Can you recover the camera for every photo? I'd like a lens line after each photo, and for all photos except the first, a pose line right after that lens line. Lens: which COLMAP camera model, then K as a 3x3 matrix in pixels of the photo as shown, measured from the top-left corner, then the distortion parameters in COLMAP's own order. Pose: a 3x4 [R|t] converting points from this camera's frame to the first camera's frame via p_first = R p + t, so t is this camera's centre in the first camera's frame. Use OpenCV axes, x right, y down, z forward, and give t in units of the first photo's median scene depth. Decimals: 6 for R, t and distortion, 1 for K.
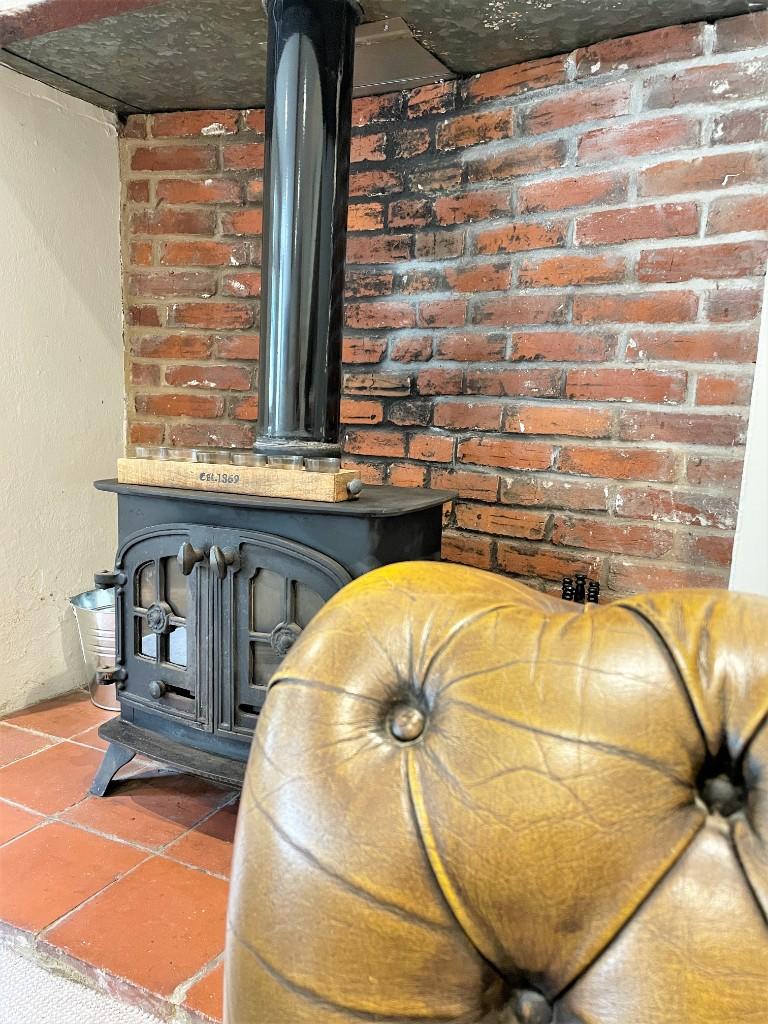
lens RADIAL K [[767.4, 0, 391.2], [0, 767.4, 511.5], [0, 0, 1]] dist [0.066564, -0.064637]
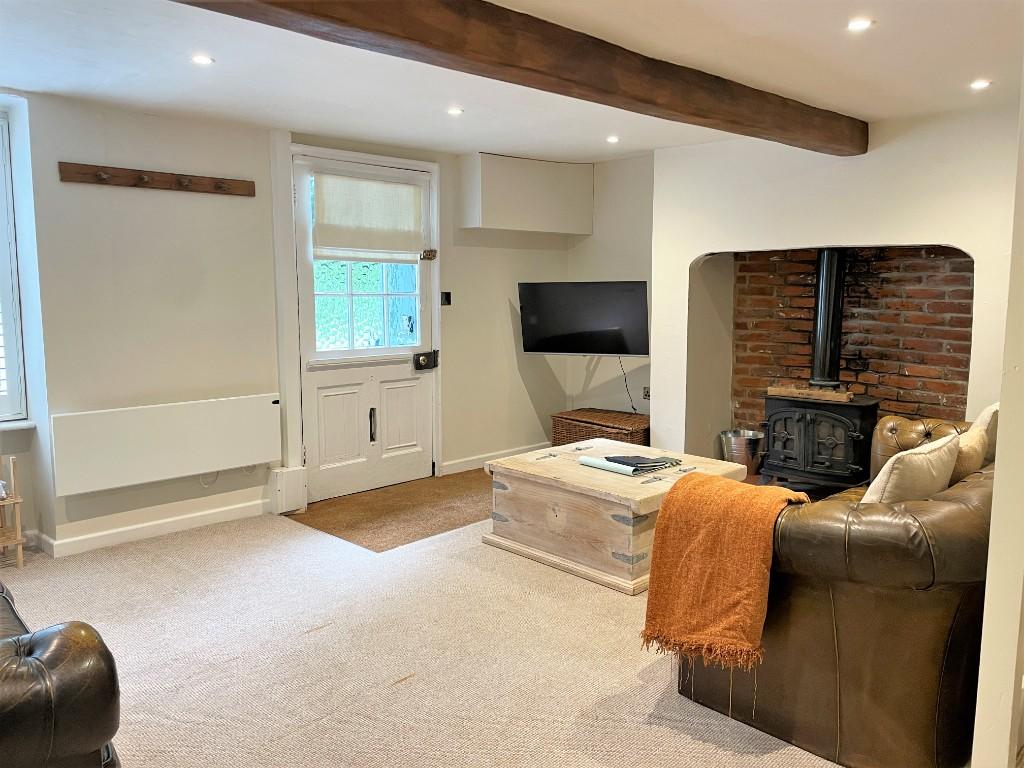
lens RADIAL K [[767.4, 0, 517.3], [0, 767.4, 370.8], [0, 0, 1]] dist [0.066564, -0.064637]
pose [[0.956349, -0.008249, -0.292111, -0.343428], [0.001787, 0.999748, -0.022380, -0.056187], [0.292222, 0.020881, 0.956122, -2.025879]]
